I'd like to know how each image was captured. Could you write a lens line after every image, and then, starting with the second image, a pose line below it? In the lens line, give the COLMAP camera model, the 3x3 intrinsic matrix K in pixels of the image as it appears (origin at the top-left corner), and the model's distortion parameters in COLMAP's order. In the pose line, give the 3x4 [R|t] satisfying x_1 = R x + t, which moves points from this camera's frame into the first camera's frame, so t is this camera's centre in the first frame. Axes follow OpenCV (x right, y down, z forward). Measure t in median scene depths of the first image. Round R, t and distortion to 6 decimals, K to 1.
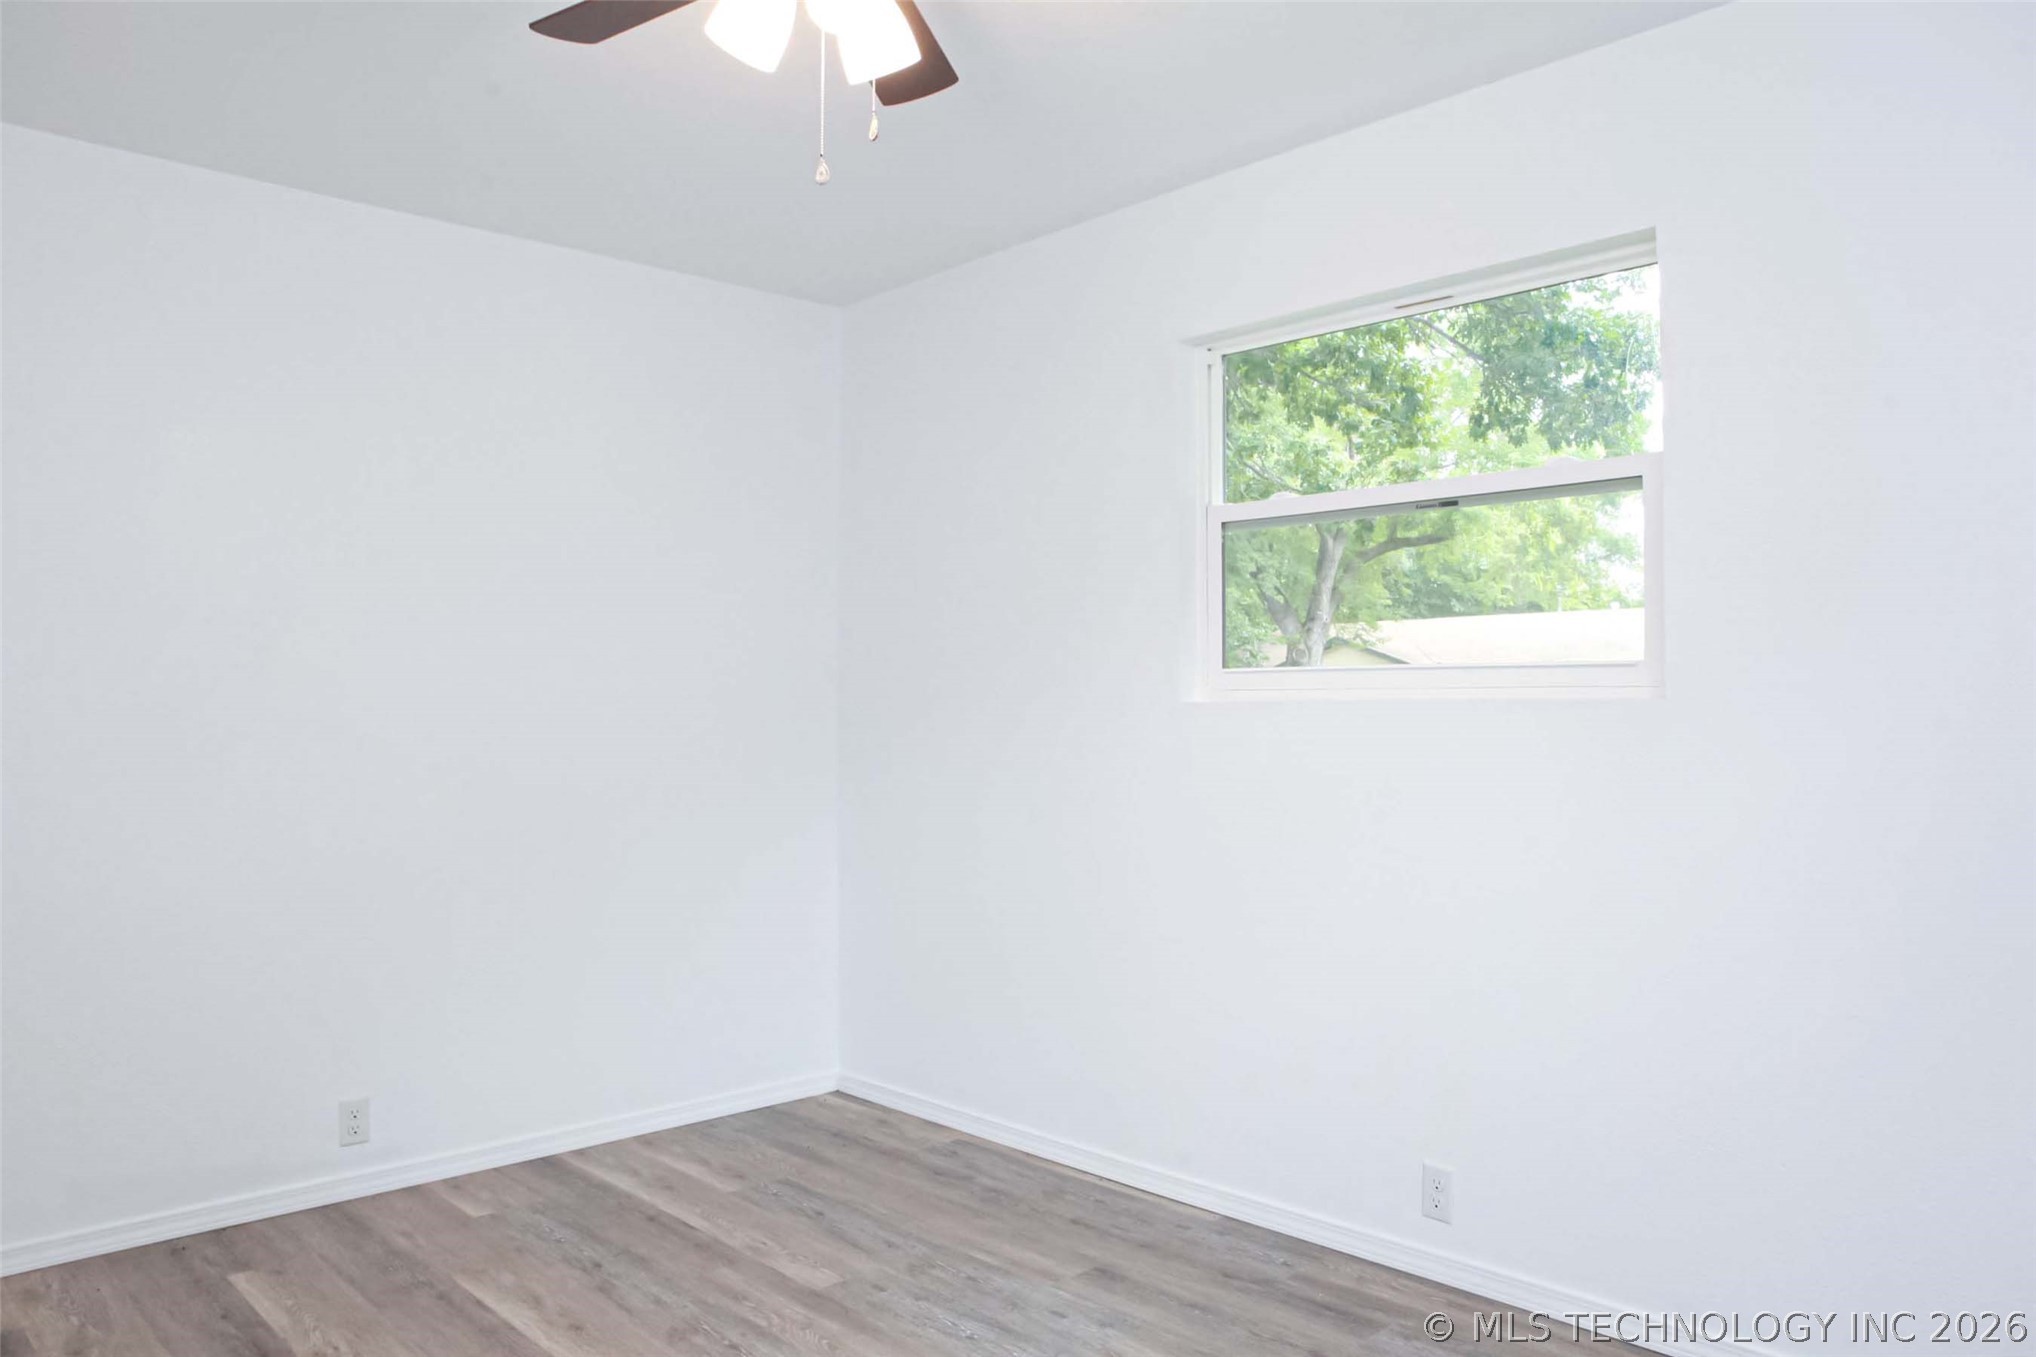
lens RADIAL K [[1436.3, 0, 1015.2], [0, 1436.3, 683.3], [0, 0, 1]] dist [-0.086026, 0.053398]
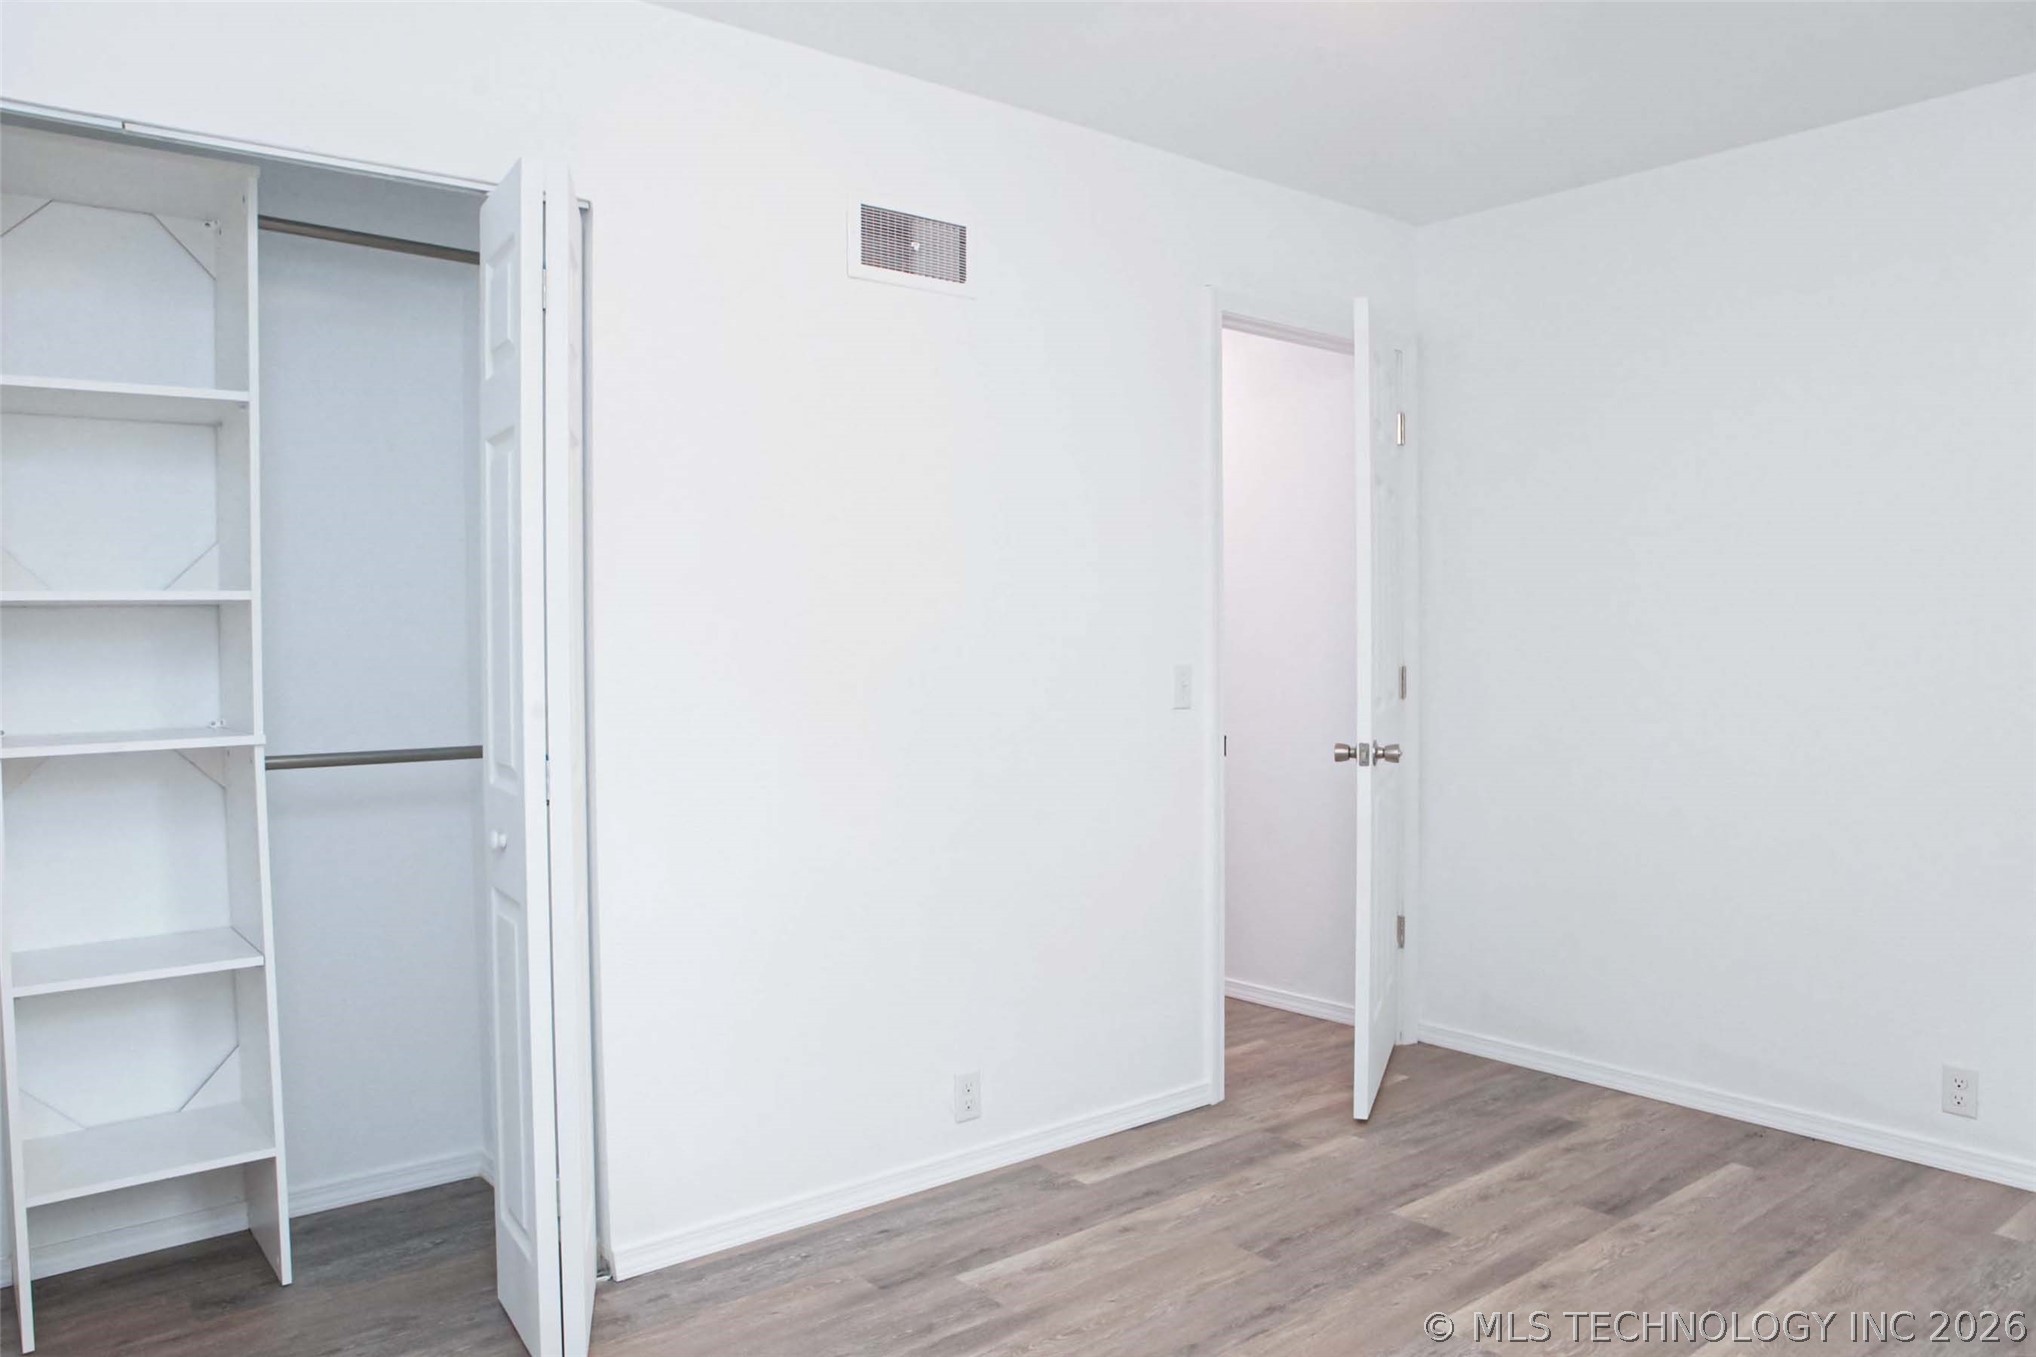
lens RADIAL K [[1436.3, 0, 1015.6], [0, 1436.3, 677.0], [0, 0, 1]] dist [-0.086026, 0.053398]
pose [[-0.070907, 0.029028, -0.997060, 0.548788], [0.015518, 0.999488, 0.027995, 0.002066], [0.997362, -0.013488, -0.071322, 0.503193]]
